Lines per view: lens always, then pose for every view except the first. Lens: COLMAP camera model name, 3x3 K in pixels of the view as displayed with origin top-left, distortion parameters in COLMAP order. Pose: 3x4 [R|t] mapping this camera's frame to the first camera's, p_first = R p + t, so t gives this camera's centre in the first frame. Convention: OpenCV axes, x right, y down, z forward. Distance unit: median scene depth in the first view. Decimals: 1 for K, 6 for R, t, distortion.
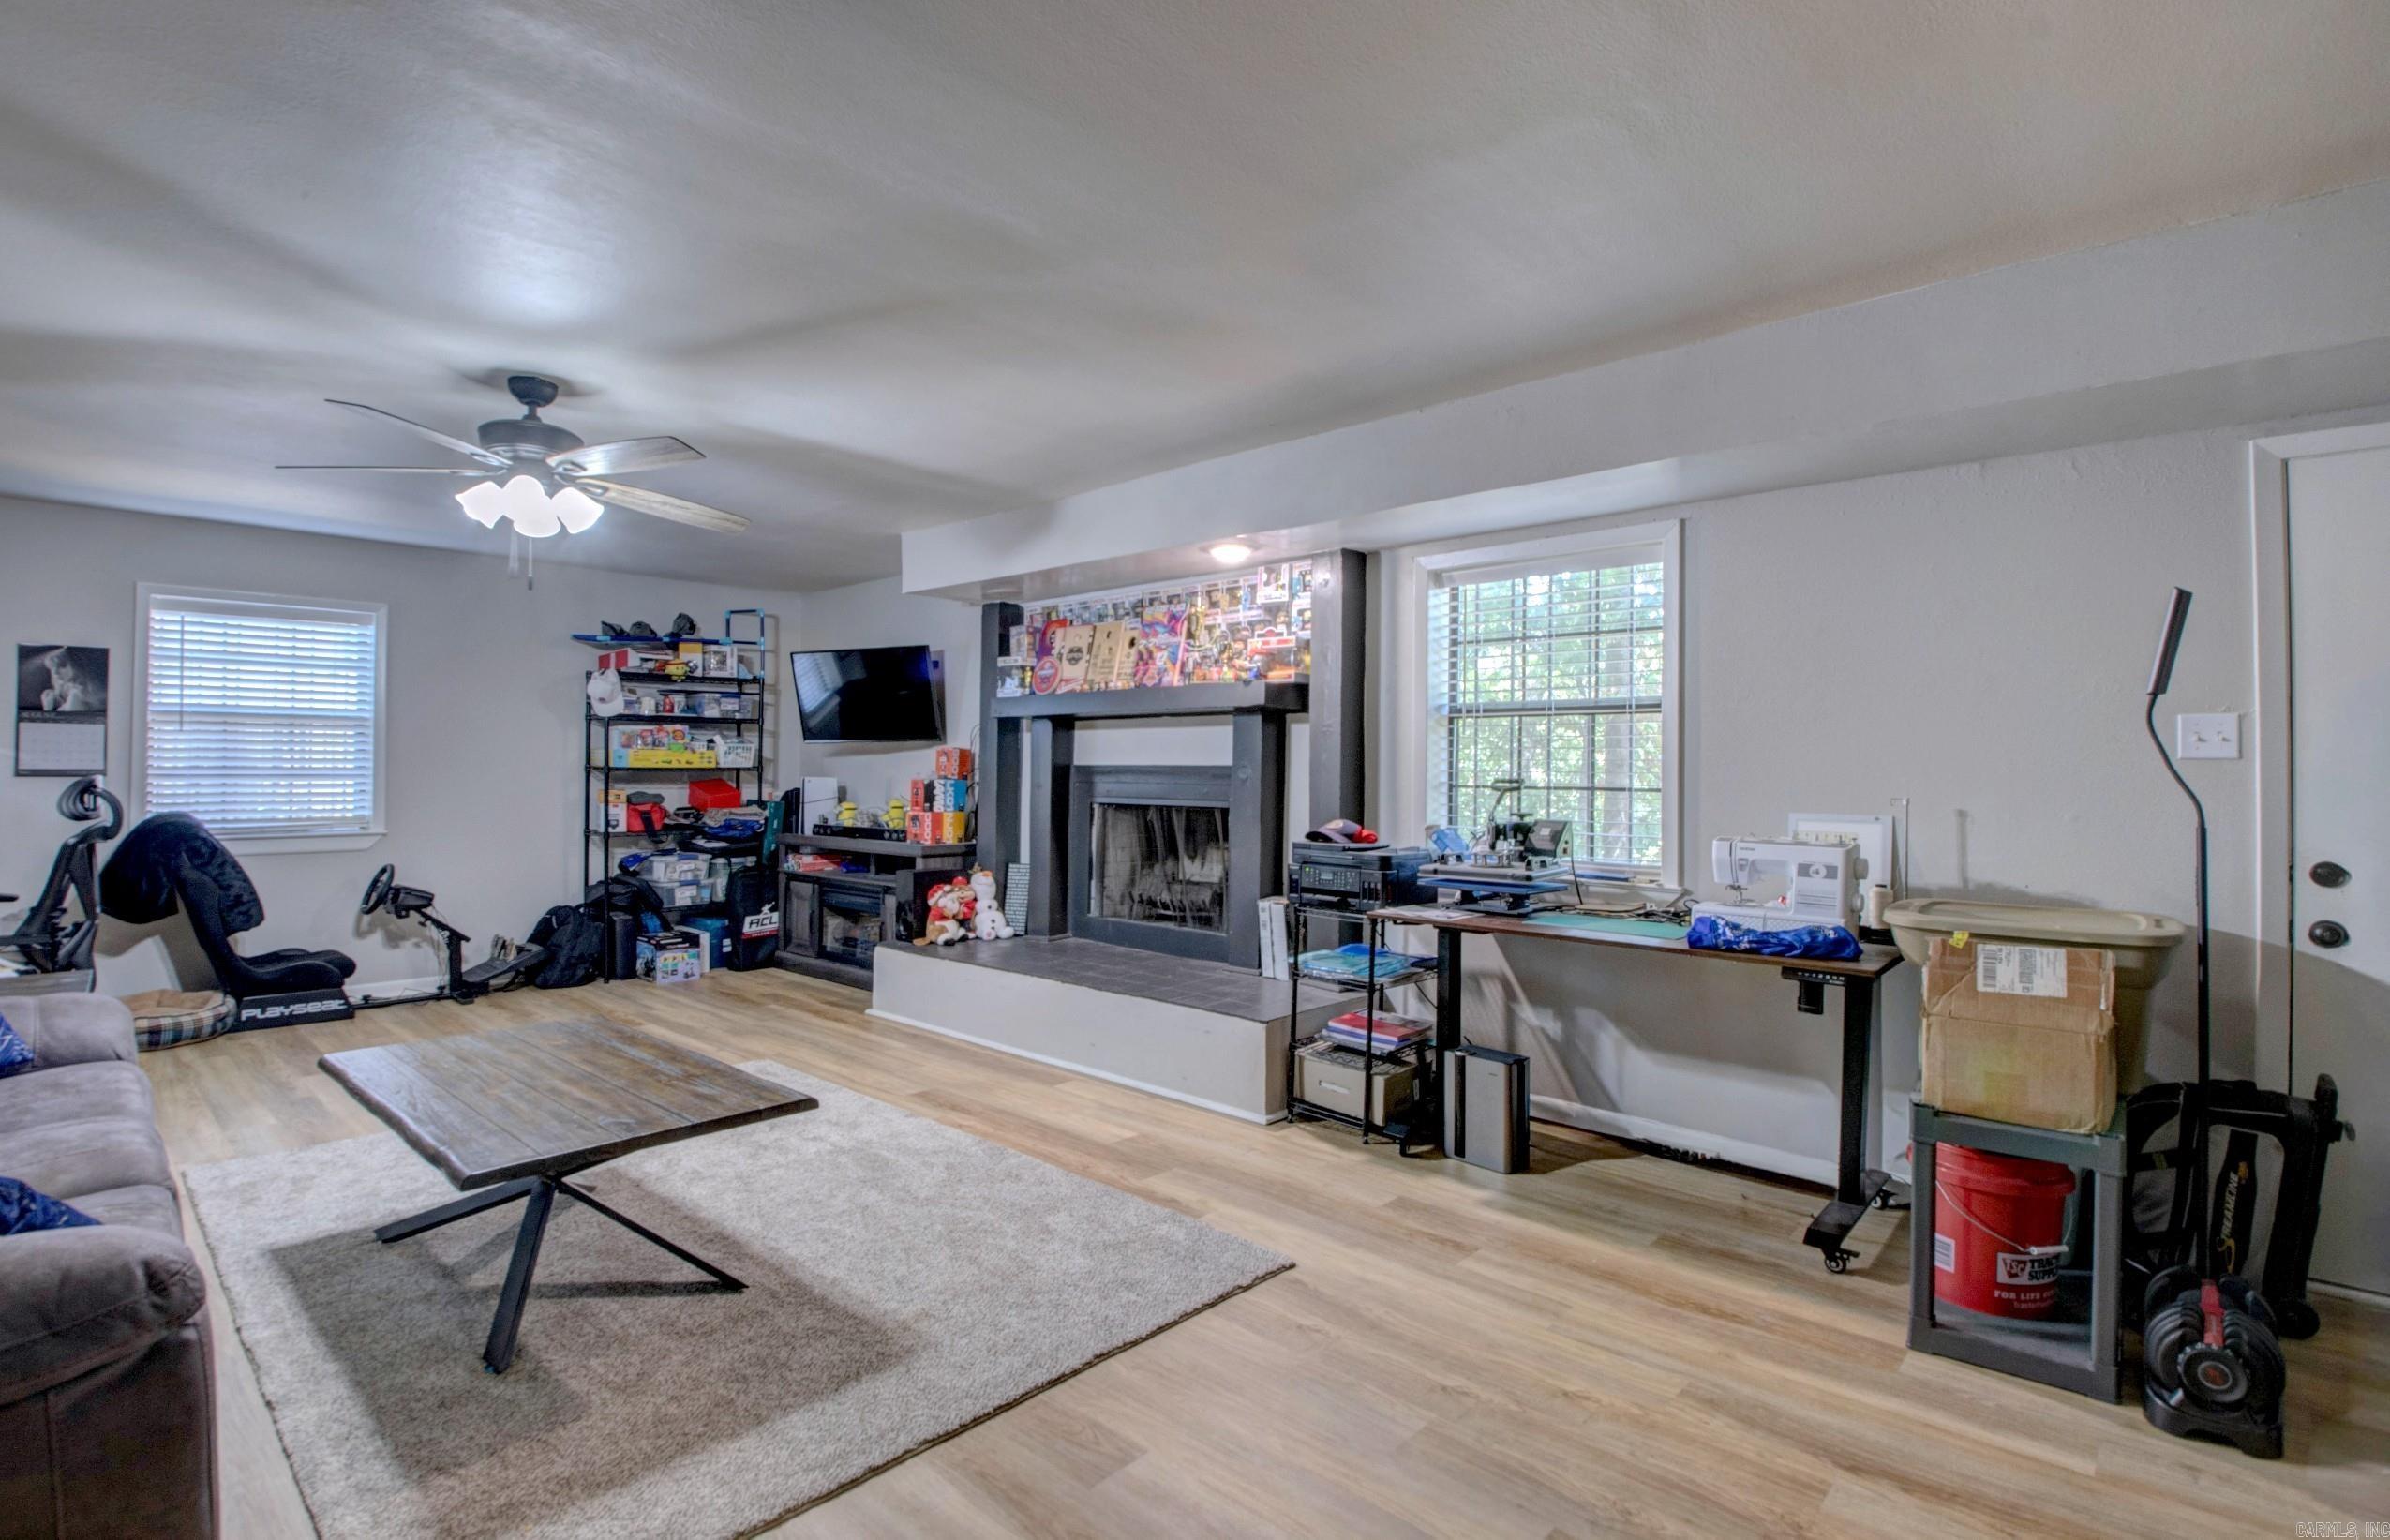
lens RADIAL K [[1111.1, 0, 1215.6], [0, 1111.1, 747.5], [0, 0, 1]] dist [0.025779, -0.026298]
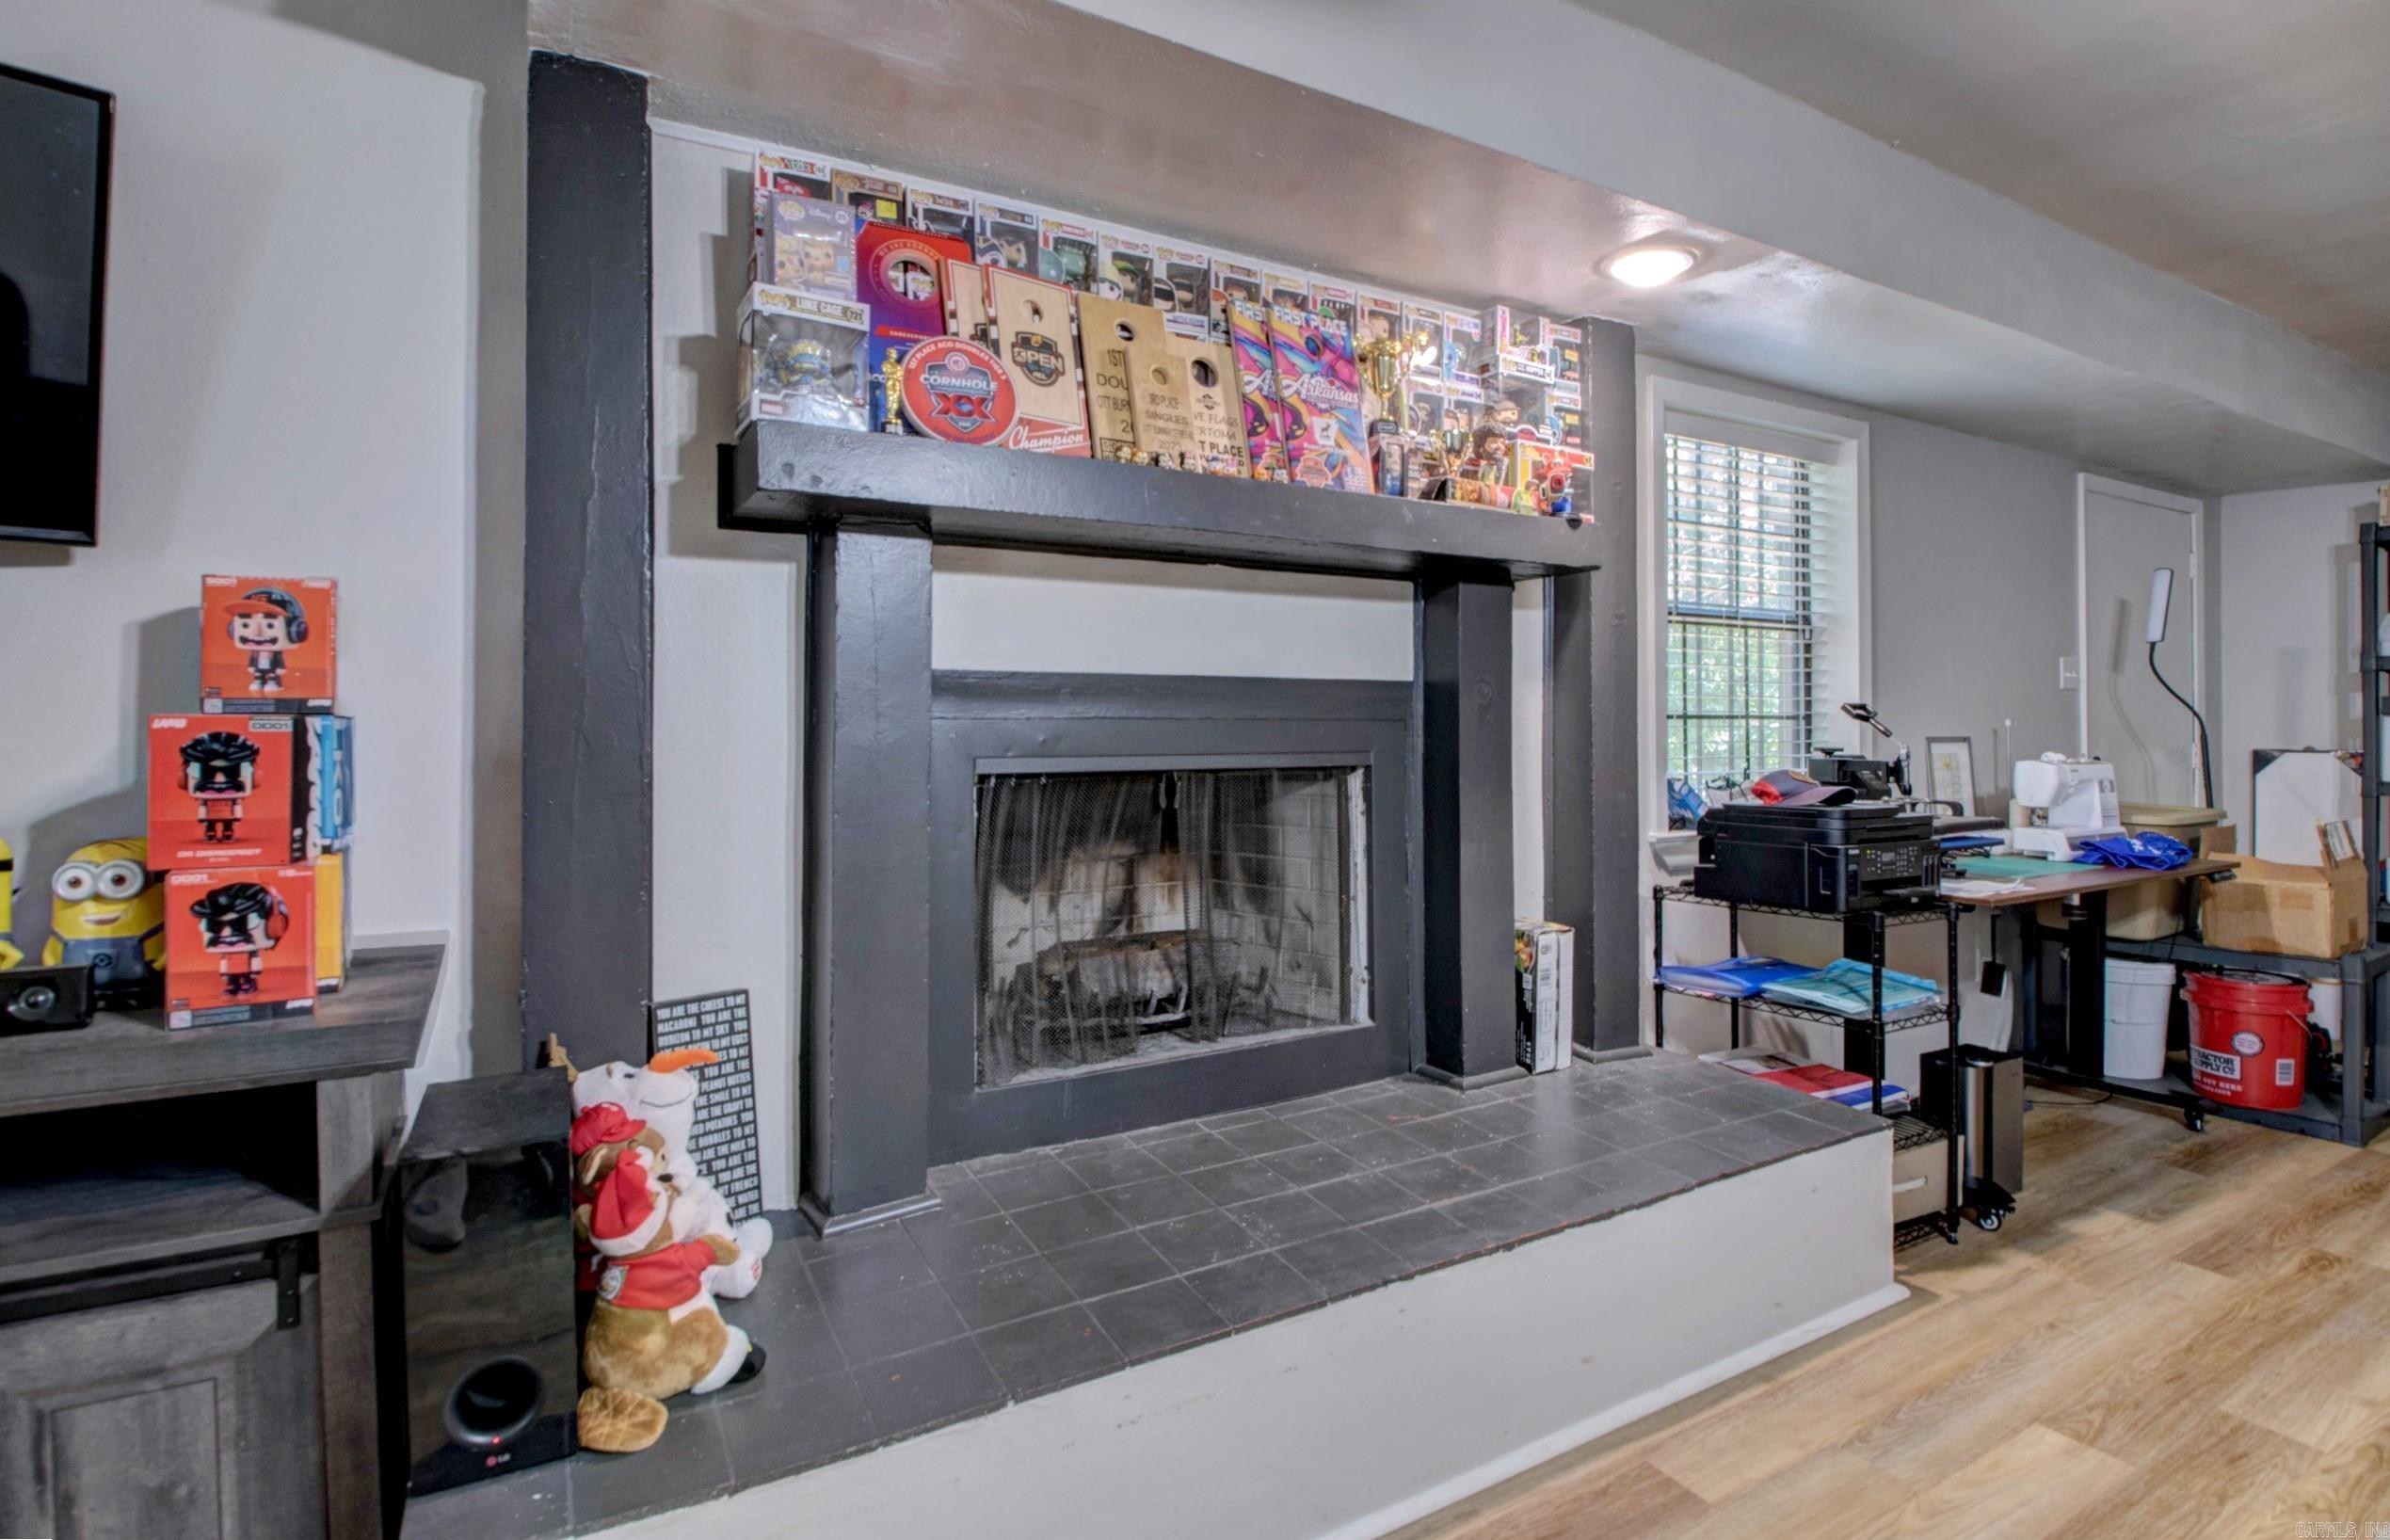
lens RADIAL K [[1212.9, 0, 1195.9], [0, 1212.9, 691.2], [0, 0, 1]] dist [0.000264, -0.011385]
pose [[0.287025, 0.008722, 0.957883, -0.456398], [-0.021213, 0.999771, -0.002747, 0.021207], [-0.957688, -0.019531, 0.287145, 0.802772]]
